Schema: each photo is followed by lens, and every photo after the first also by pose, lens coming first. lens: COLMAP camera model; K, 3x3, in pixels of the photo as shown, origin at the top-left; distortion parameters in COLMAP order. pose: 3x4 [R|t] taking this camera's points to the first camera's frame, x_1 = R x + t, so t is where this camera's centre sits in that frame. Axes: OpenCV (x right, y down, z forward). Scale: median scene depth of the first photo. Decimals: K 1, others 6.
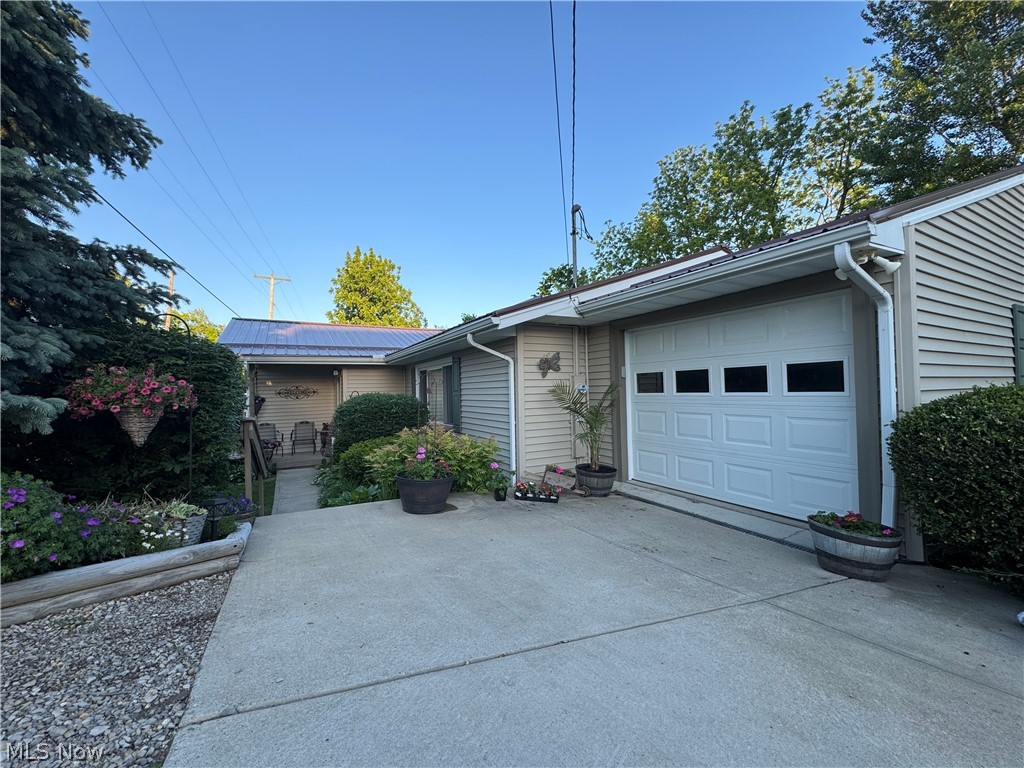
lens RADIAL K [[410.1, 0, 507.7], [0, 410.1, 384.6], [0, 0, 1]] dist [-0.003468, -0.000084]
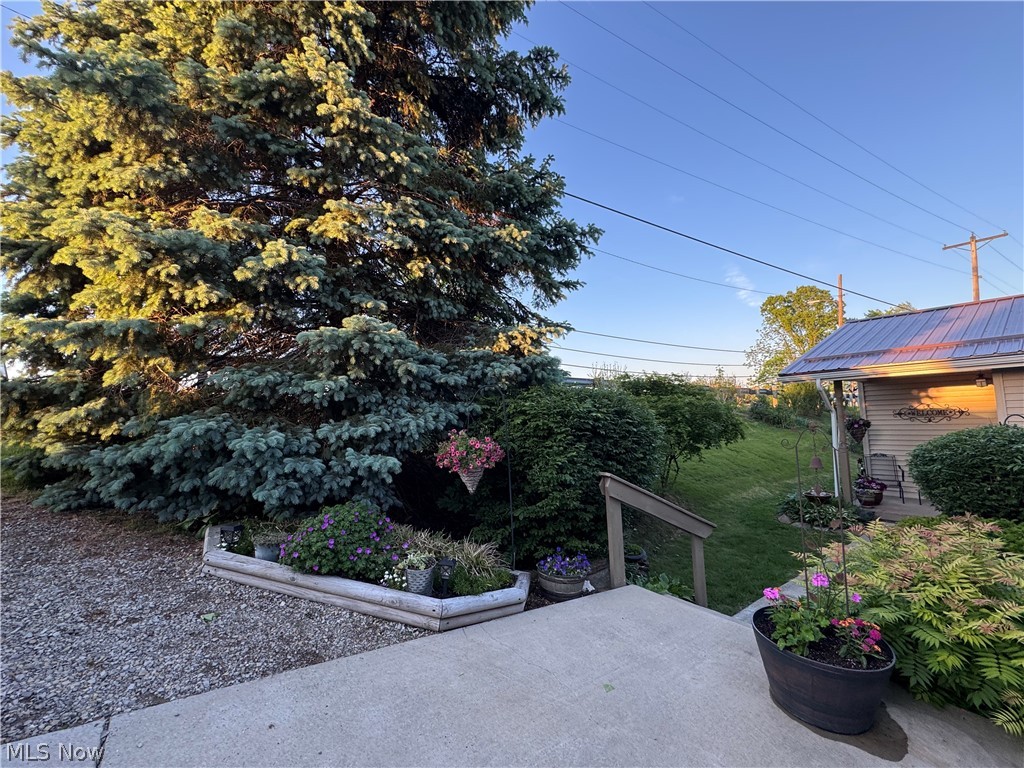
lens RADIAL K [[410.1, 0, 509.5], [0, 410.1, 379.8], [0, 0, 1]] dist [-0.003468, -0.000084]
pose [[0.126748, -0.079948, -0.988708, 0.174416], [0.053394, 0.995852, -0.073680, -0.045243], [0.990497, -0.043452, 0.130491, 0.384589]]
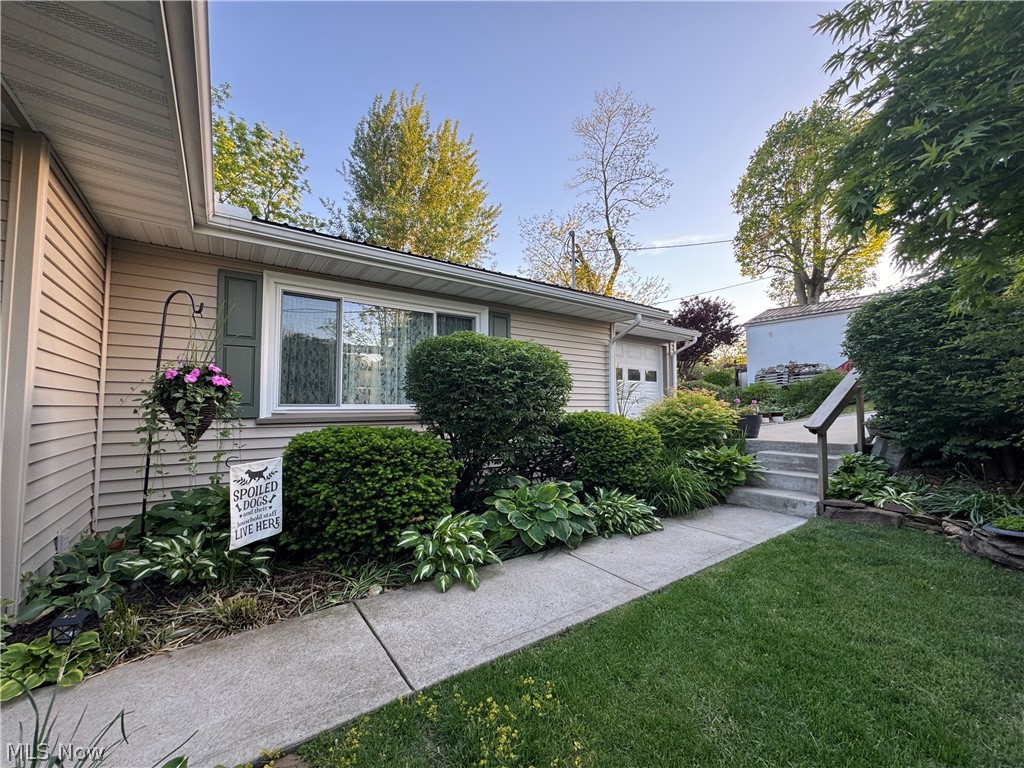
lens RADIAL K [[410.1, 0, 510.1], [0, 410.1, 384.0], [0, 0, 1]] dist [-0.003468, -0.000084]
pose [[-0.133618, 0.070103, 0.988550, -1.433991], [-0.003178, 0.997460, -0.071164, 0.179998], [-0.991028, -0.012650, -0.133056, 1.823488]]
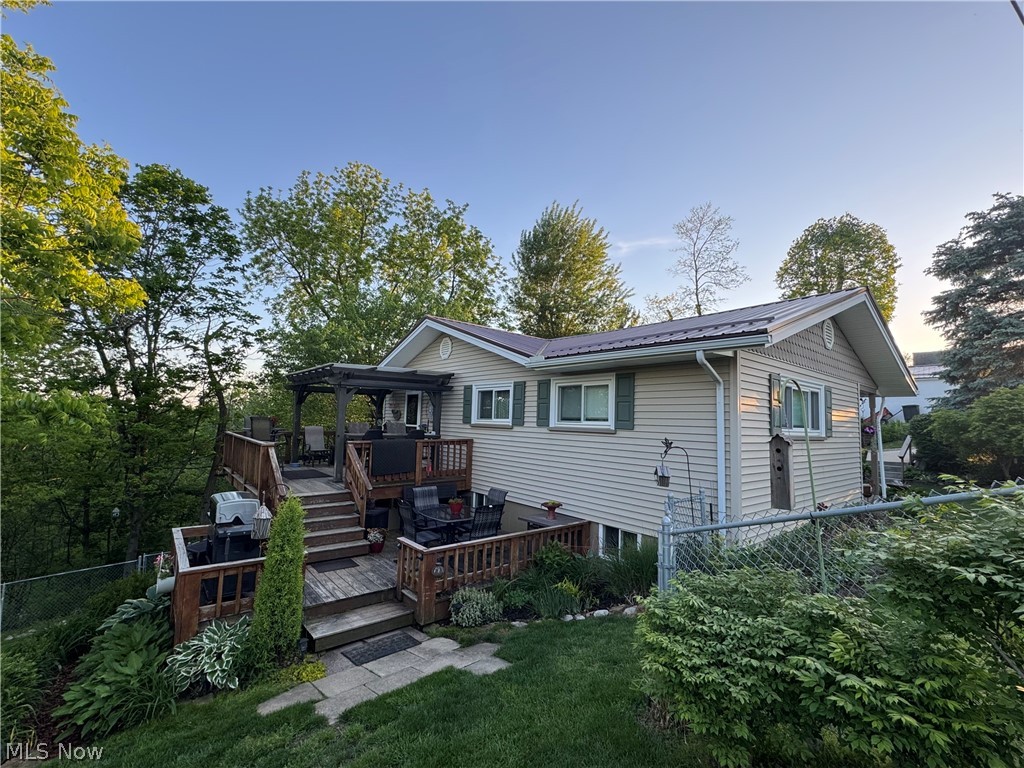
lens RADIAL K [[438.4, 0, 511.4], [0, 438.4, 383.6], [0, 0, 1]] dist [0.000172, 0.000006]
pose [[-0.199140, 0.093810, 0.975471, -3.719051], [-0.037484, 0.993950, -0.103239, 0.100098], [-0.979254, -0.057123, -0.194419, 5.198213]]
